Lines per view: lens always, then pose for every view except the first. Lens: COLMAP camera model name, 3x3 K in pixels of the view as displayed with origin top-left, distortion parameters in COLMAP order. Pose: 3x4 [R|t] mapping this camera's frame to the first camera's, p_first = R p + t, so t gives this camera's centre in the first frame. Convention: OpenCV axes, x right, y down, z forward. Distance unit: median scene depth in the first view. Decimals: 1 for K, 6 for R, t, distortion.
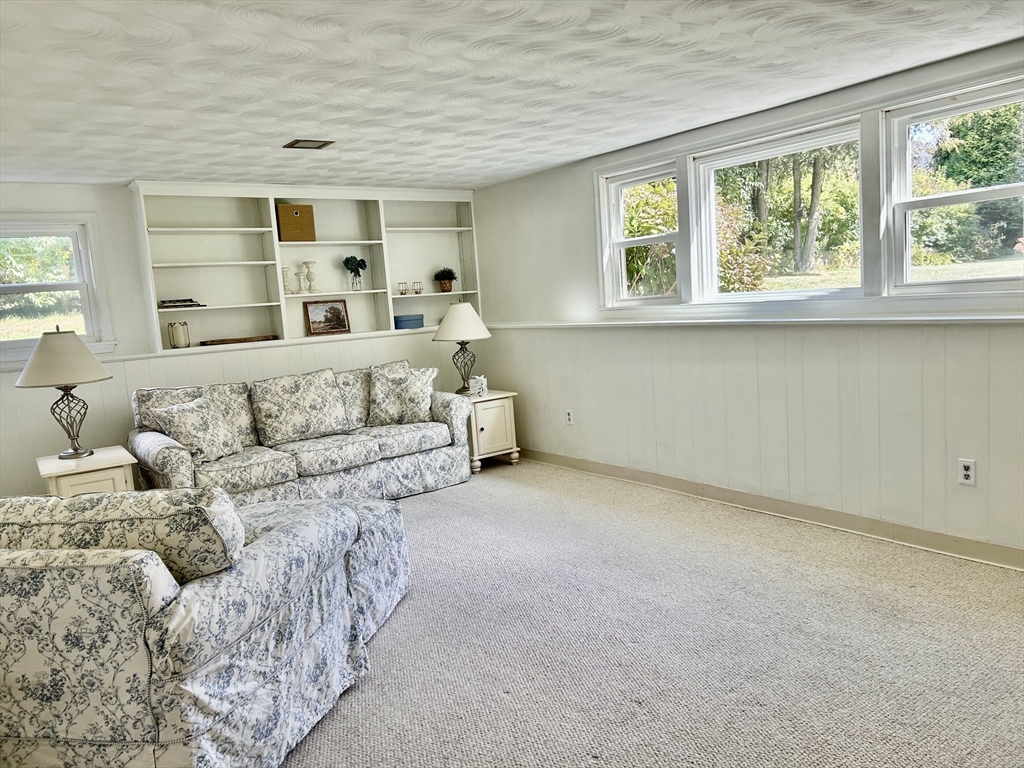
lens RADIAL K [[762.2, 0, 512.9], [0, 762.2, 385.7], [0, 0, 1]] dist [0.004159, 0.000516]
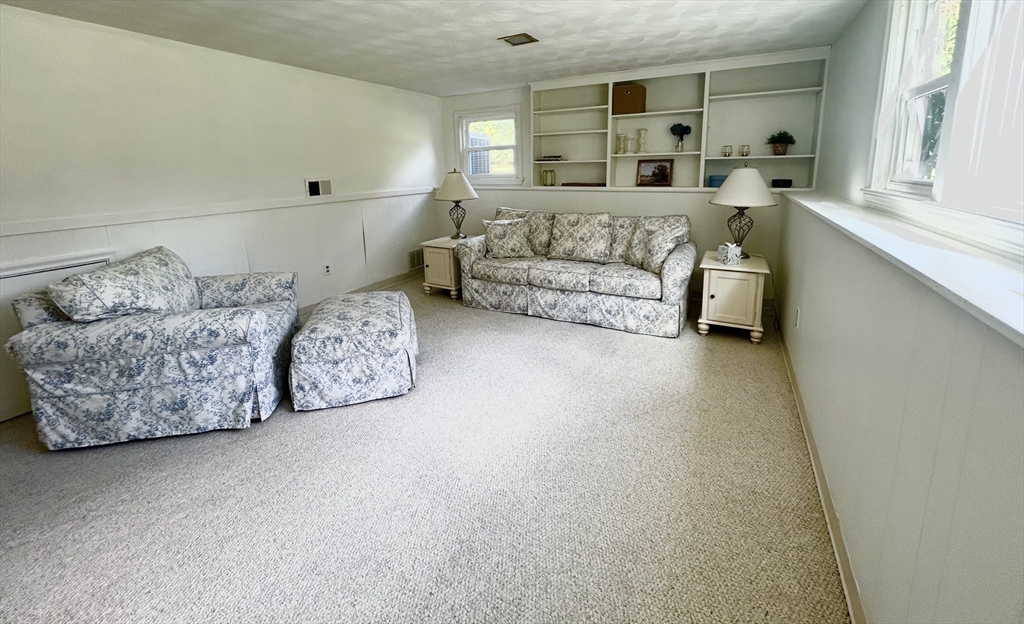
lens RADIAL K [[401.6, 0, 518.5], [0, 401.6, 234.7], [0, 0, 1]] dist [-0.001571, -0.000109]
pose [[0.433120, 0.204148, -0.877913, 0.312605], [-0.117894, 0.978476, 0.169369, -0.085806], [0.893593, 0.030143, 0.447865, 0.563147]]
